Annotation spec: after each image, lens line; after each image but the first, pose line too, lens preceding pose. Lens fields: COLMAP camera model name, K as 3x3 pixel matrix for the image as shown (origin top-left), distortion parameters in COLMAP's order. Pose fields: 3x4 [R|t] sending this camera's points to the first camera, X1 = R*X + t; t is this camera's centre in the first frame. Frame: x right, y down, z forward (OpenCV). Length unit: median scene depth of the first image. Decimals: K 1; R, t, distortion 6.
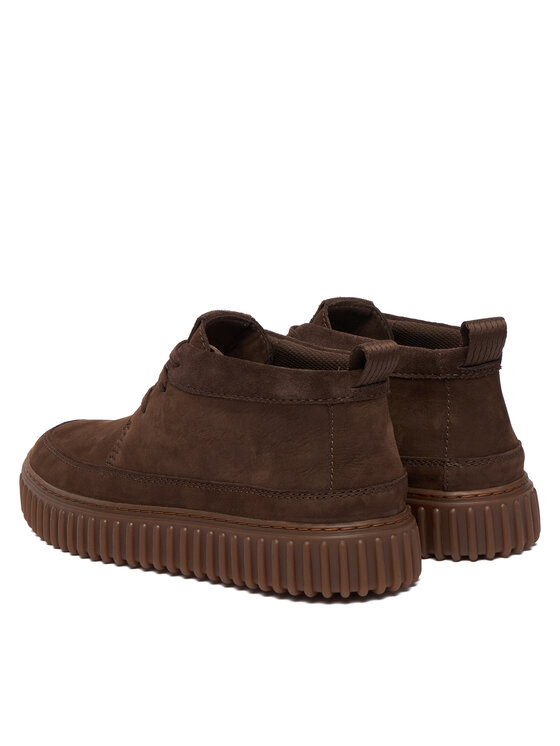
lens RADIAL K [[1357.5, 0, 279.8], [0, 1357.5, 373.2], [0, 0, 1]] dist [-0.092686, 0.000000]
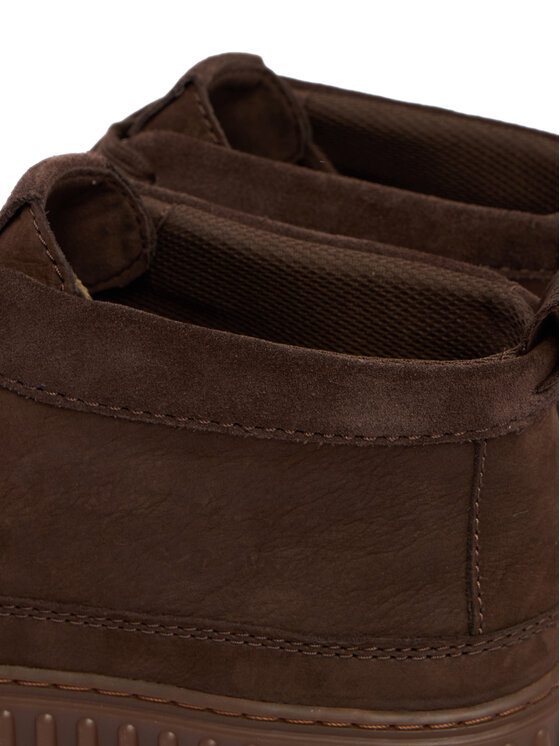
lens RADIAL K [[1852.7, 0, 280.2], [0, 1852.7, 372.6], [0, 0, 1]] dist [-0.119880, 0.000000]
pose [[0.914193, -0.136885, 0.381462, -0.213807], [0.036555, 0.965247, 0.258768, -0.133870], [-0.403627, -0.222620, 0.887427, 0.517125]]
